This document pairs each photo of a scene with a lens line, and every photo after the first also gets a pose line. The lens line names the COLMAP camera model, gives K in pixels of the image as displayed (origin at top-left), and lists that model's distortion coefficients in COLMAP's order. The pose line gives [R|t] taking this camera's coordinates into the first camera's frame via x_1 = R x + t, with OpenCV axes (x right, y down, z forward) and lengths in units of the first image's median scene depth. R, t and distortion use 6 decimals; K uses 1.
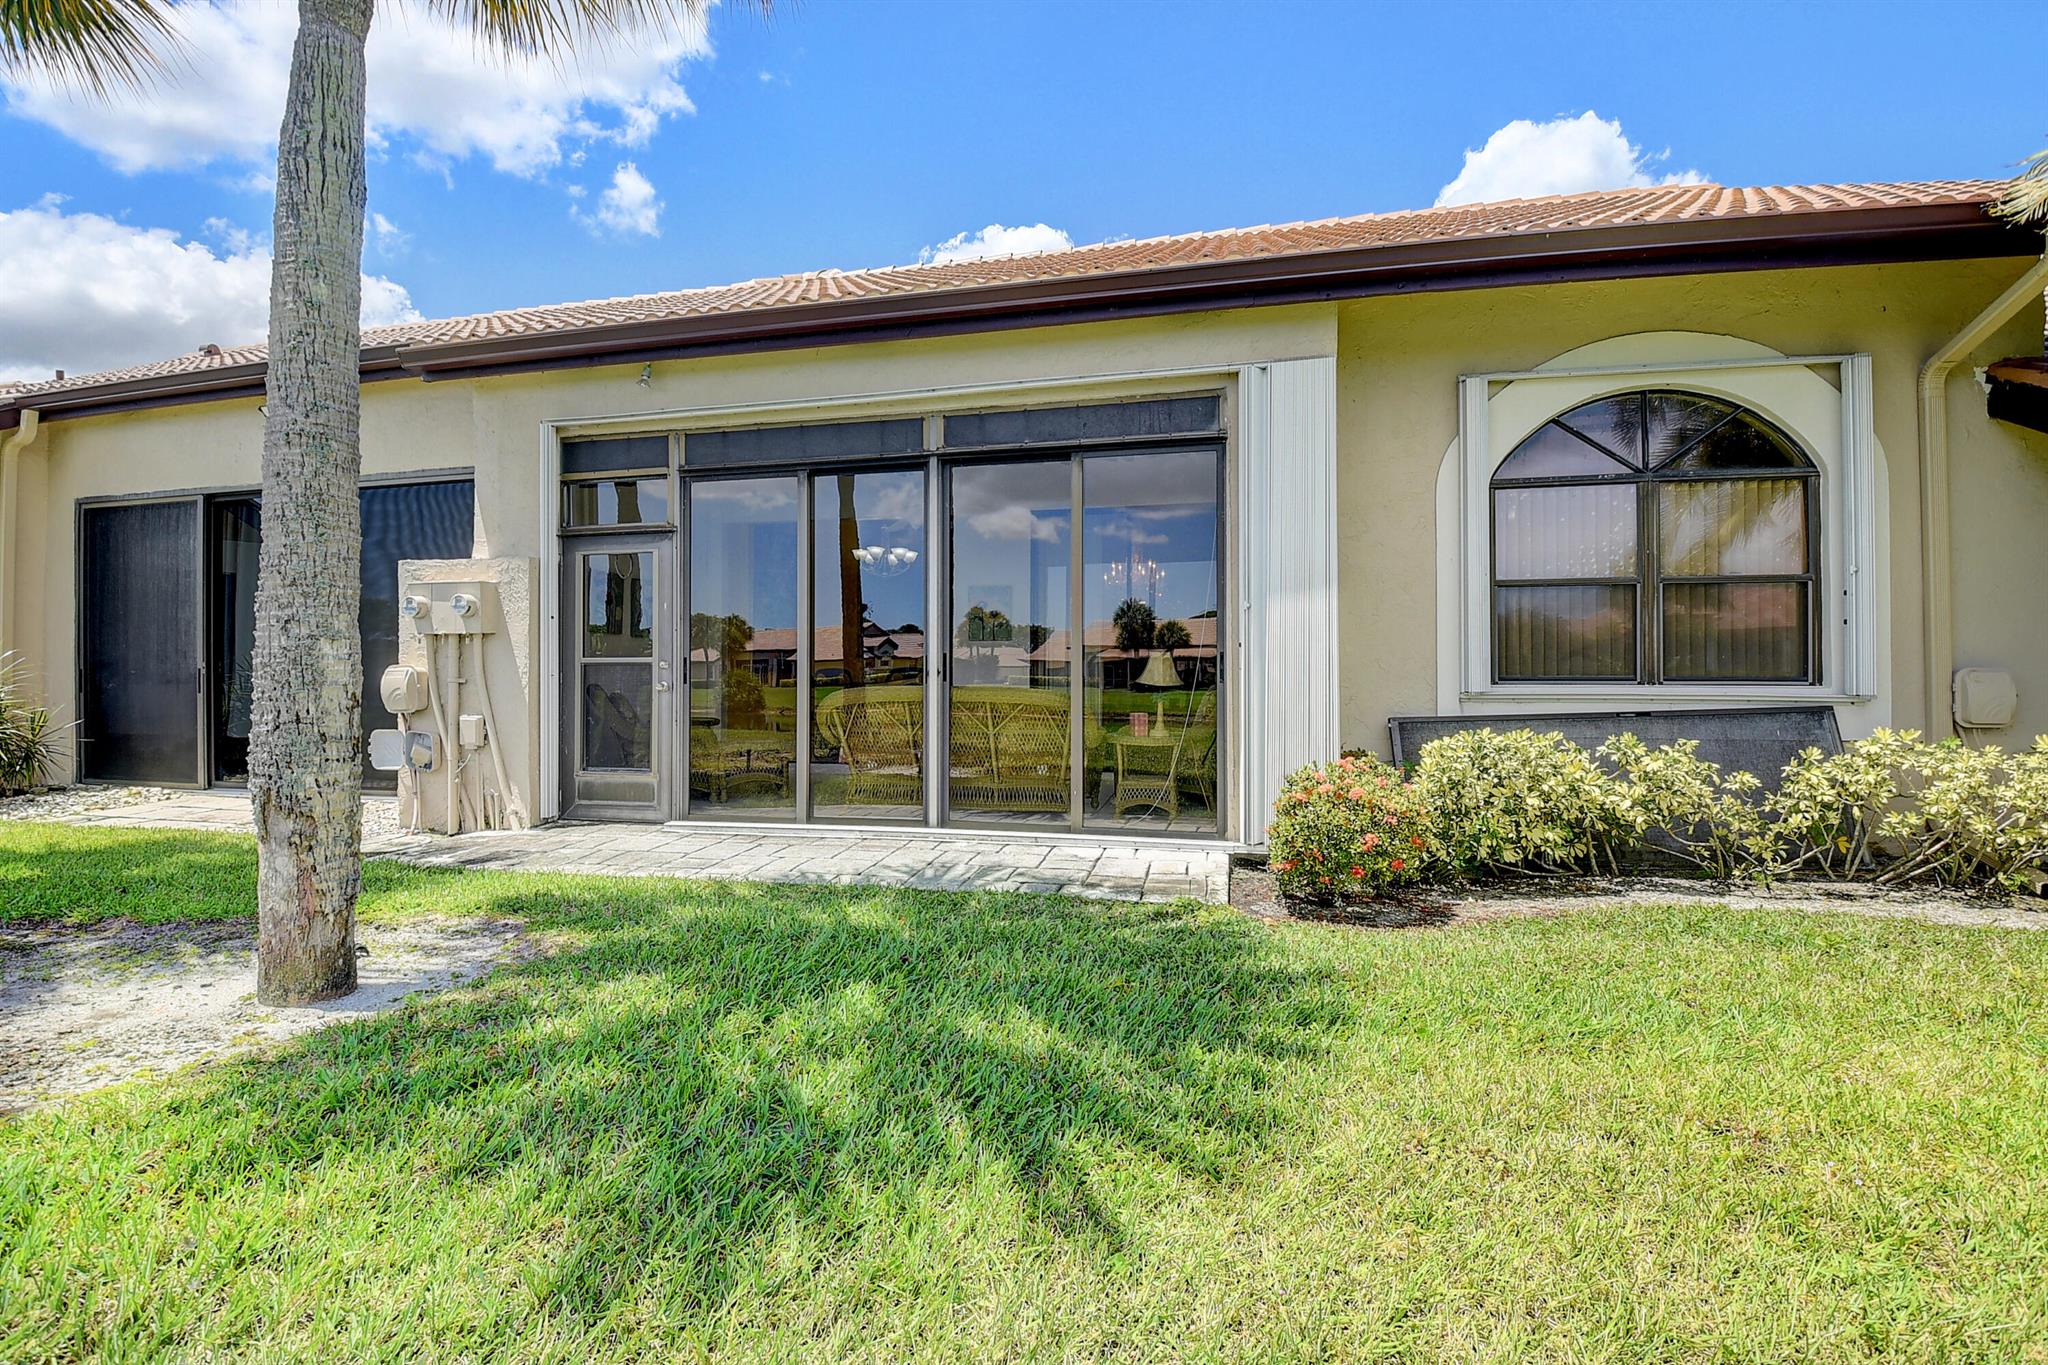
lens RADIAL K [[902.4, 0, 1026.4], [0, 902.4, 663.8], [0, 0, 1]] dist [-0.008610, -0.012249]
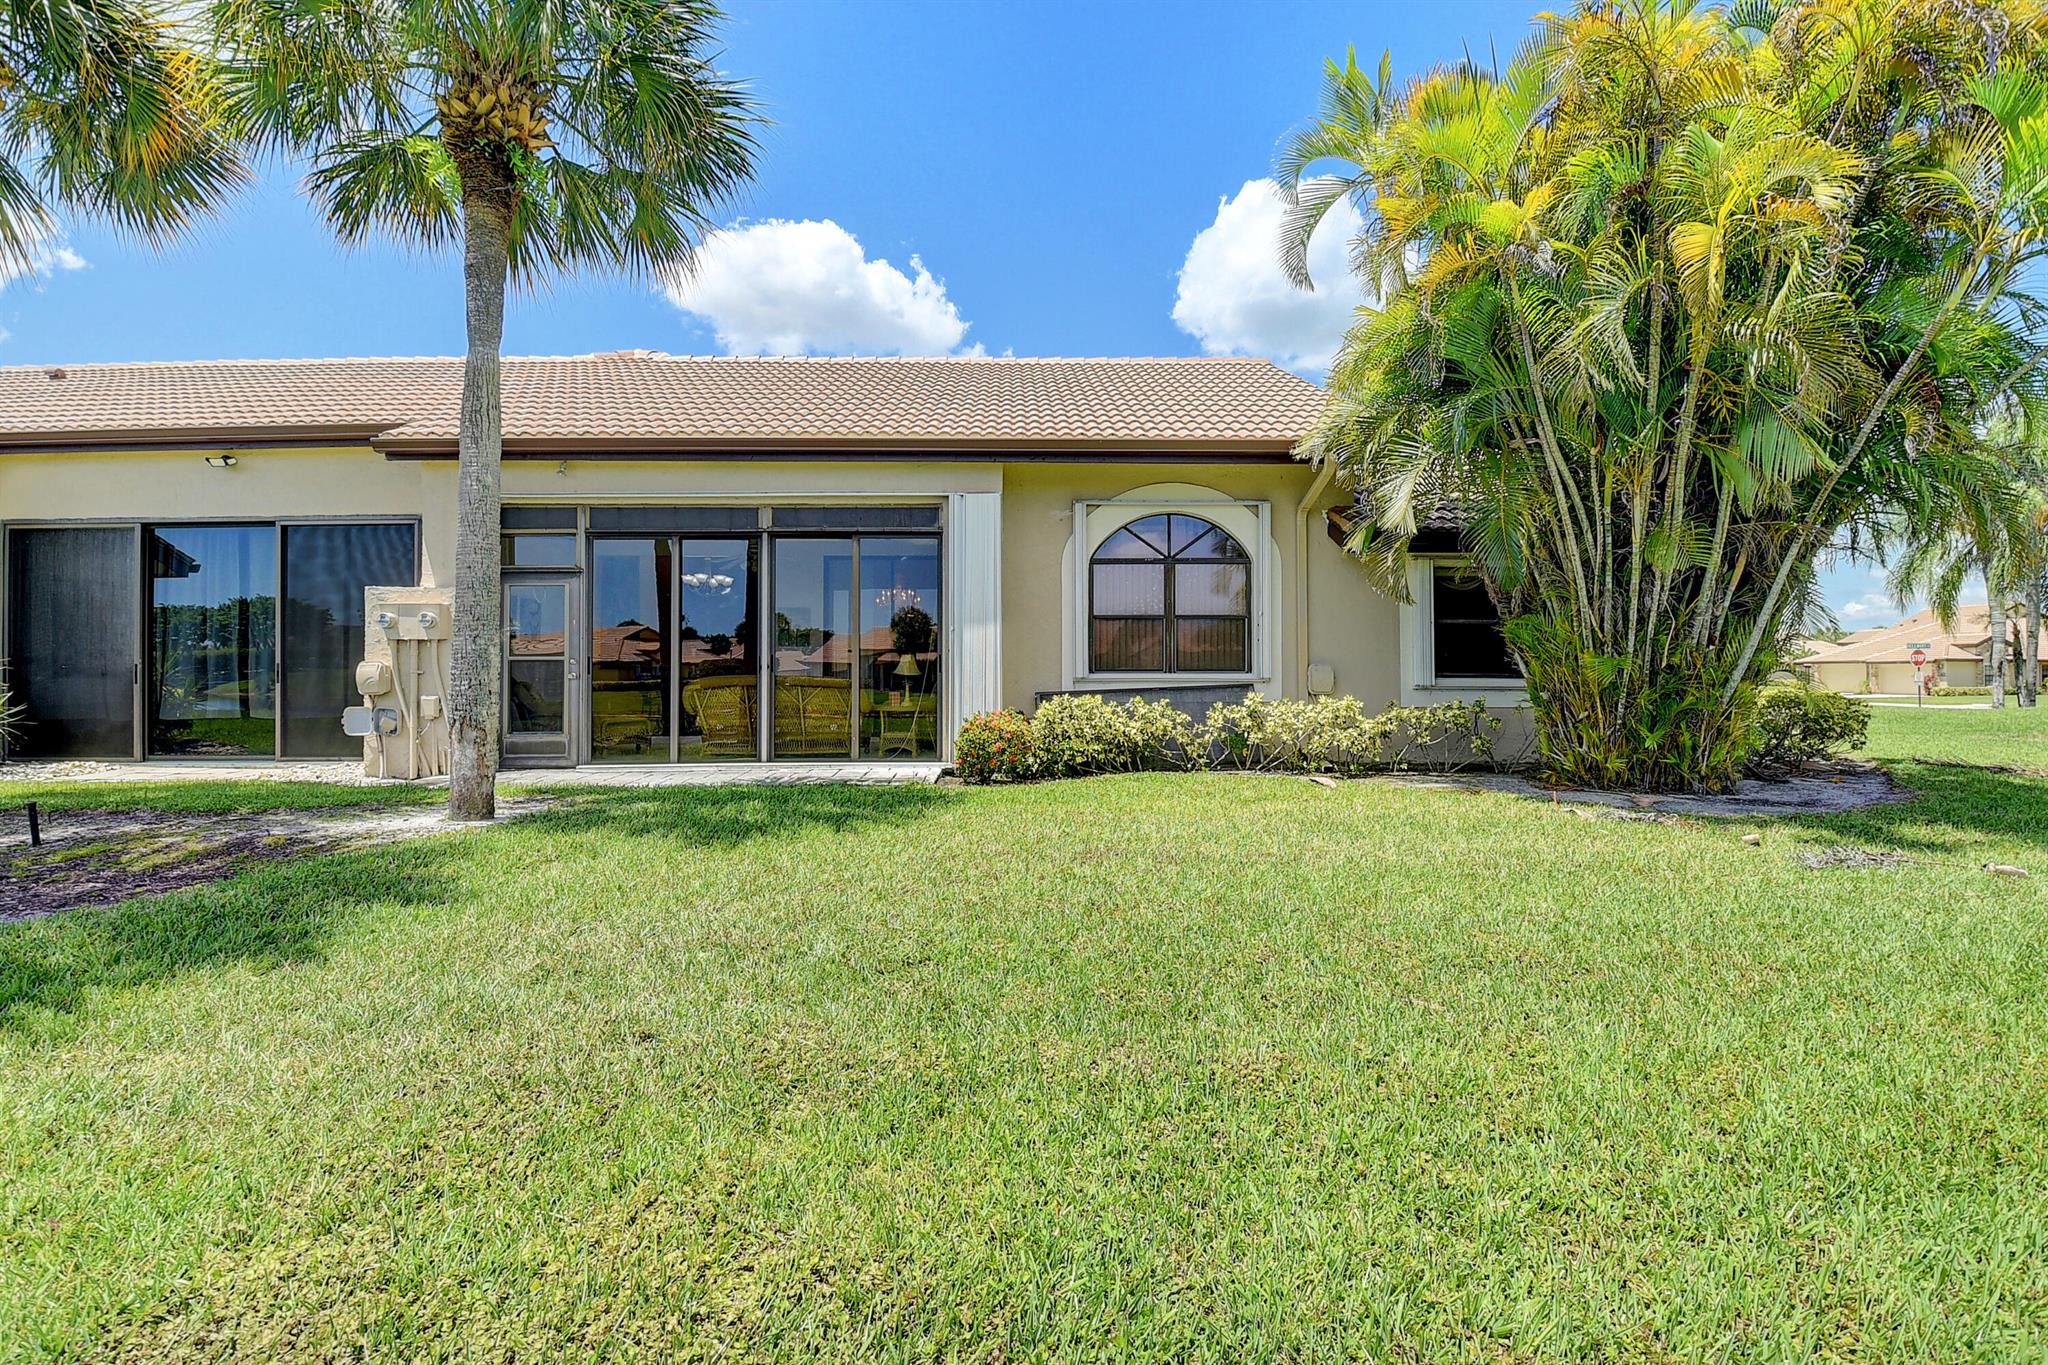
lens RADIAL K [[902.4, 0, 1027.3], [0, 902.4, 663.7], [0, 0, 1]] dist [-0.008610, -0.012249]
pose [[0.971118, 0.002547, 0.238585, -0.030567], [-0.001588, 0.999990, -0.004213, 0.010505], [-0.238593, 0.003713, 0.971113, -0.645507]]
